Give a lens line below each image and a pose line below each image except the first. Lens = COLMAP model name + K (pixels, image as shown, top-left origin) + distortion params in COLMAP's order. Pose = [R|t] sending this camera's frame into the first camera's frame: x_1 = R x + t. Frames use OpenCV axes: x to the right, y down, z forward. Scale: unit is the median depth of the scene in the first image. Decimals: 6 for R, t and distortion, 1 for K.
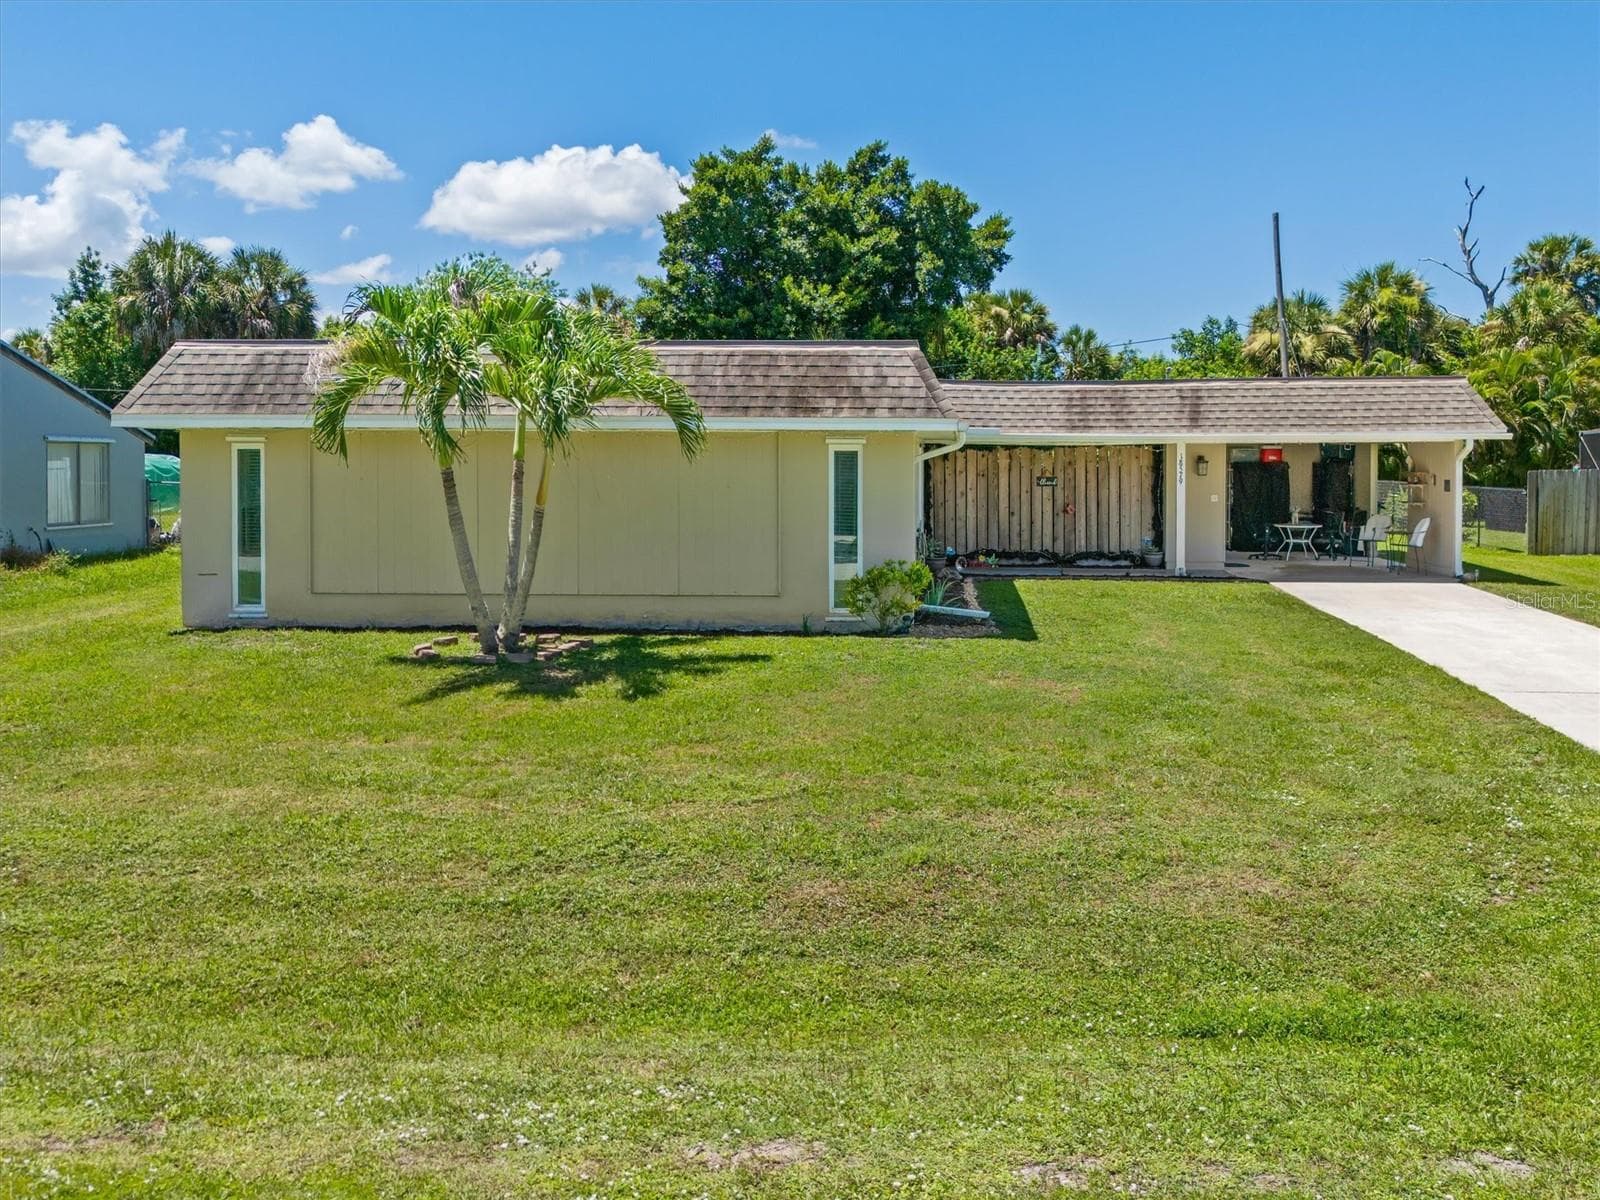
lens RADIAL K [[1425.1, 0, 872.7], [0, 1425.1, 478.4], [0, 0, 1]] dist [0.065826, -0.099460]
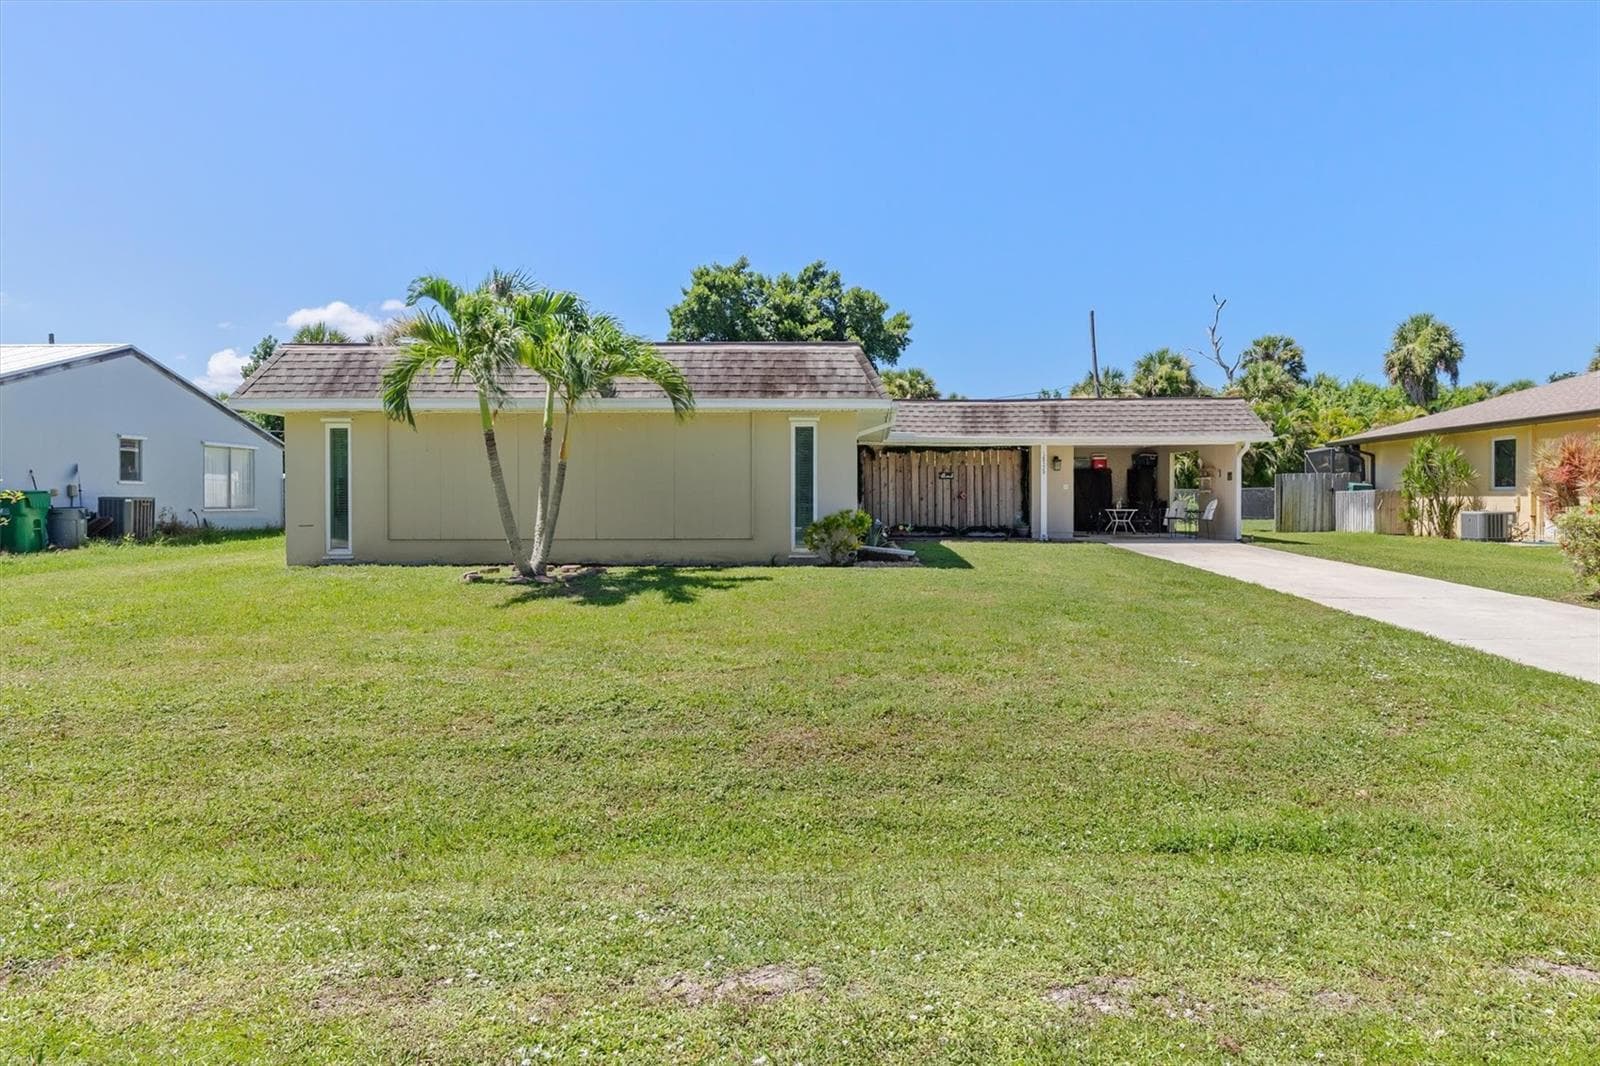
lens RADIAL K [[948.0, 0, 861.4], [0, 948.0, 510.5], [0, 0, 1]] dist [0.001375, -0.003449]
pose [[0.998611, -0.000884, 0.052680, -0.023245], [0.001051, 0.999995, -0.003134, 0.109167], [-0.052677, 0.003185, 0.998607, 0.249470]]
